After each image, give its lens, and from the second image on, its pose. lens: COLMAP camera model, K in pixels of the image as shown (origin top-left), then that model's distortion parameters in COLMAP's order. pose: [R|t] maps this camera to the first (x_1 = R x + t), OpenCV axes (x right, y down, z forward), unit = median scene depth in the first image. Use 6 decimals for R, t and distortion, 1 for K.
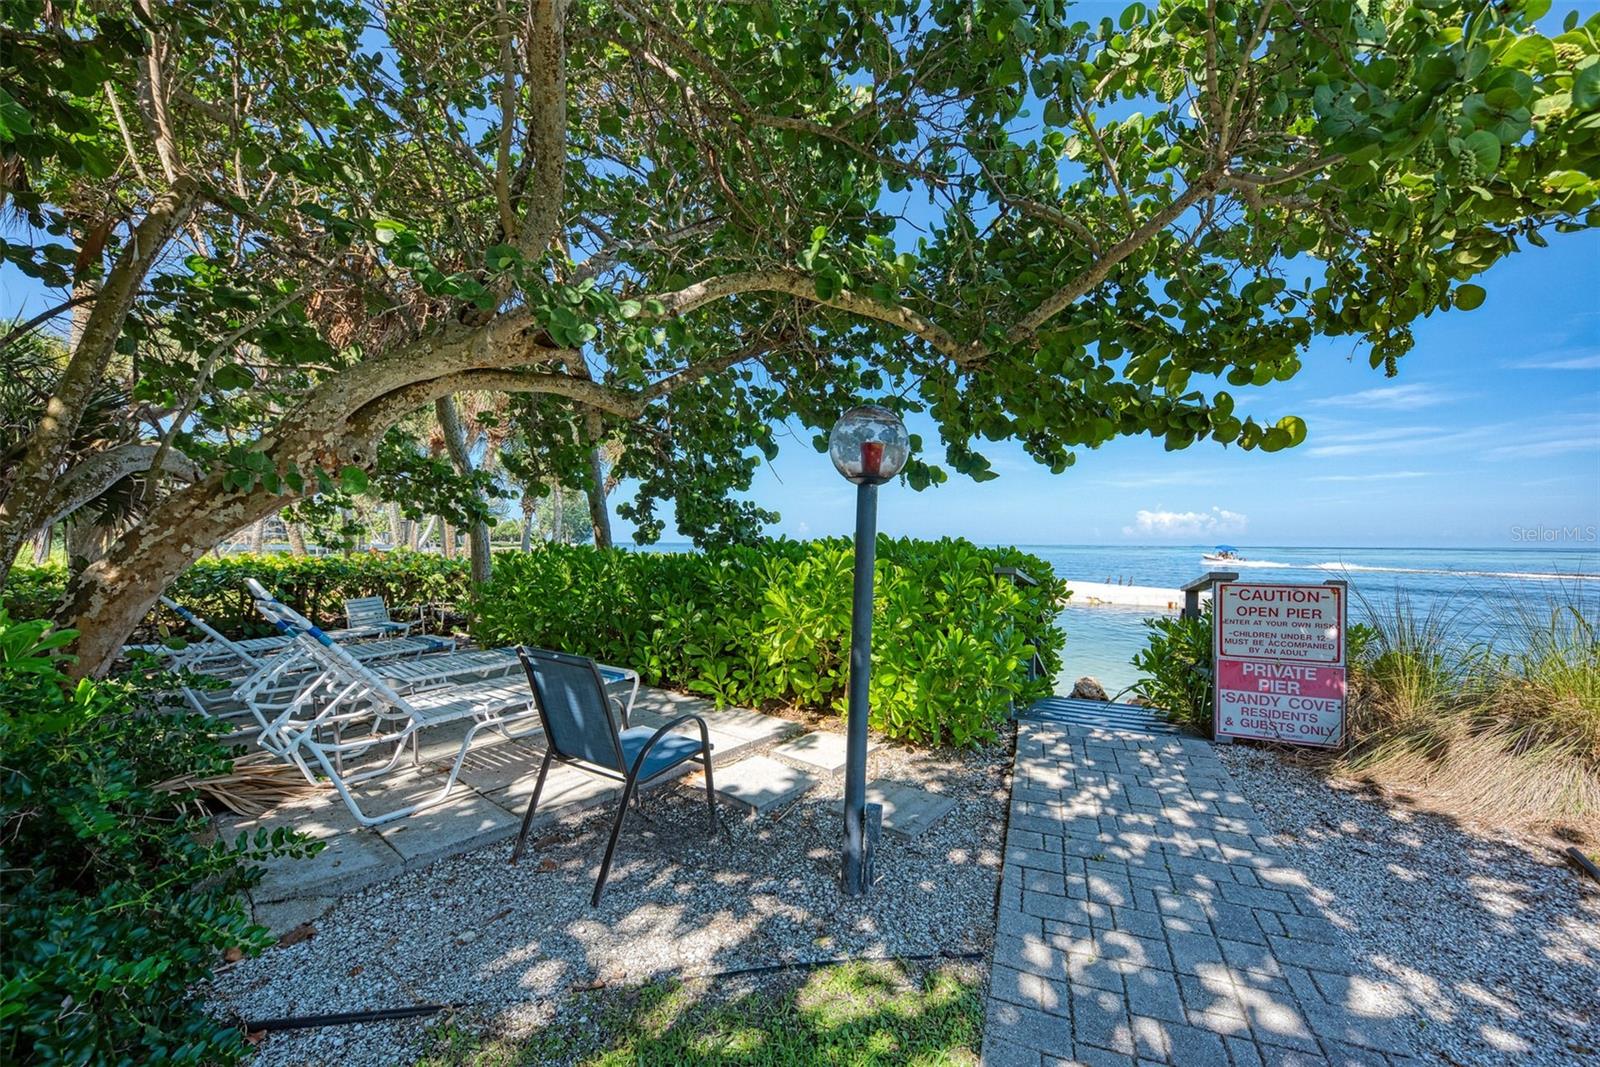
lens RADIAL K [[655.0, 0, 798.6], [0, 655.0, 535.6], [0, 0, 1]] dist [0.000237, -0.000011]
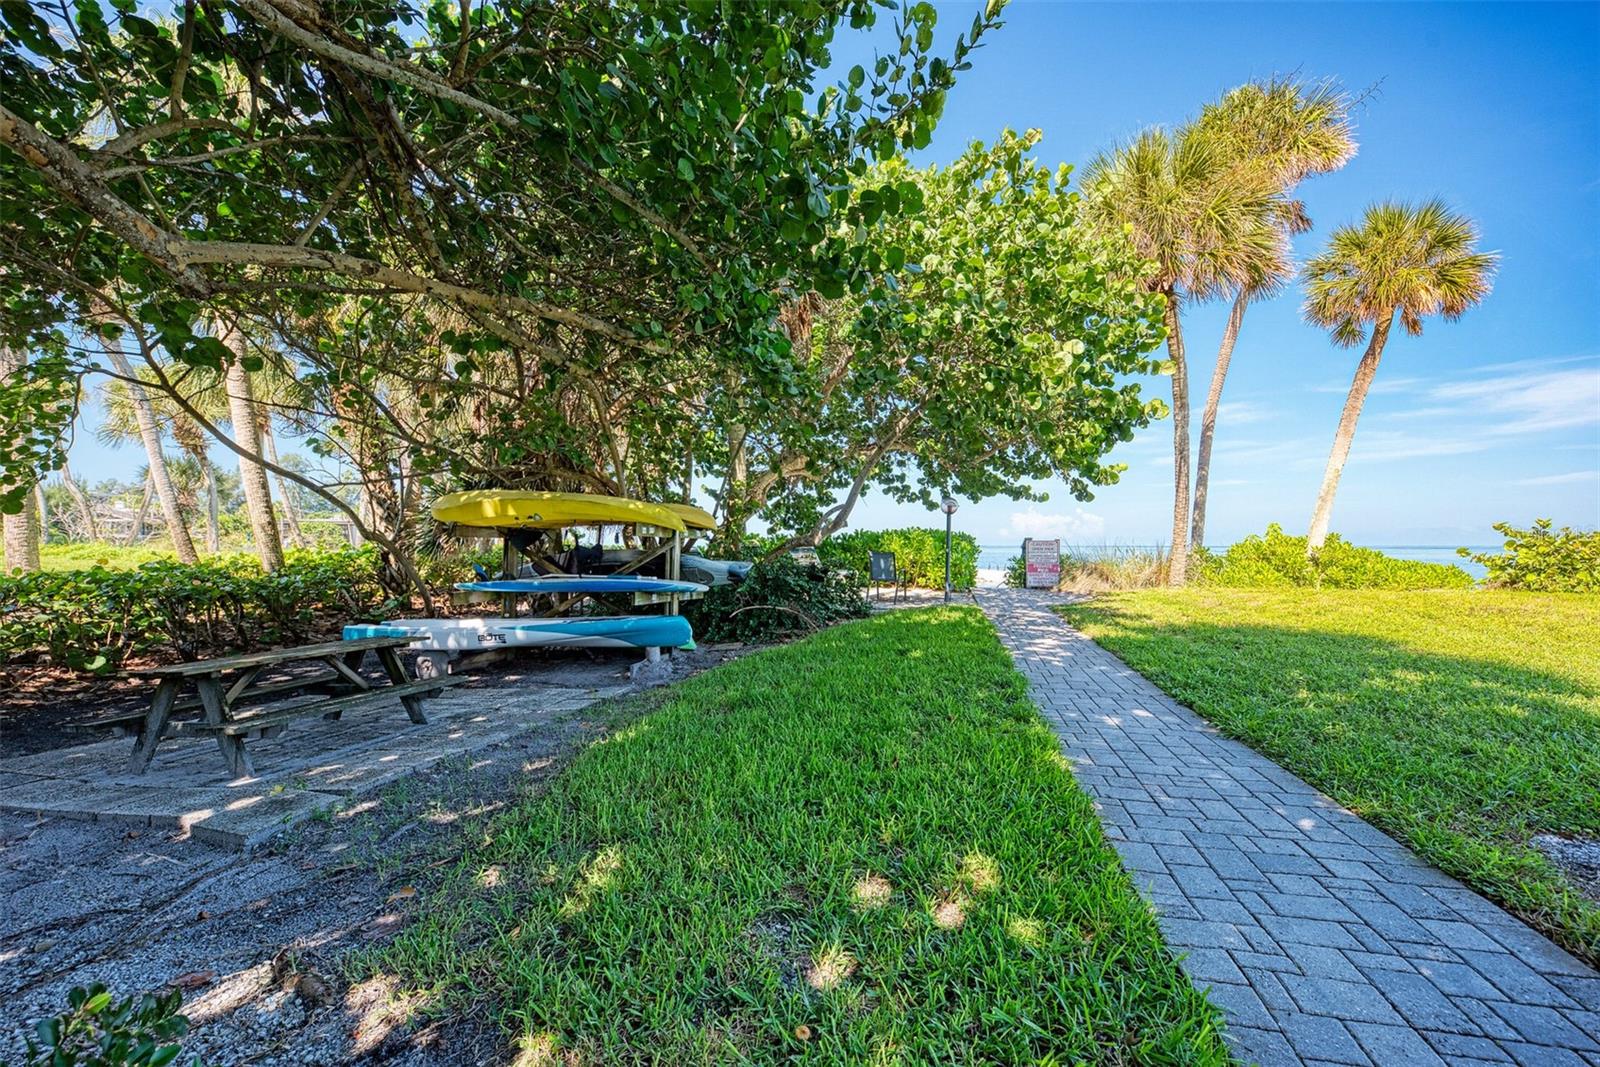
lens RADIAL K [[655.0, 0, 800.1], [0, 655.0, 540.2], [0, 0, 1]] dist [0.000237, -0.000011]
pose [[0.984782, -0.004260, 0.173742, -1.018633], [0.003618, 0.999985, 0.004008, 0.047511], [-0.173757, -0.003318, 0.984783, -1.969137]]
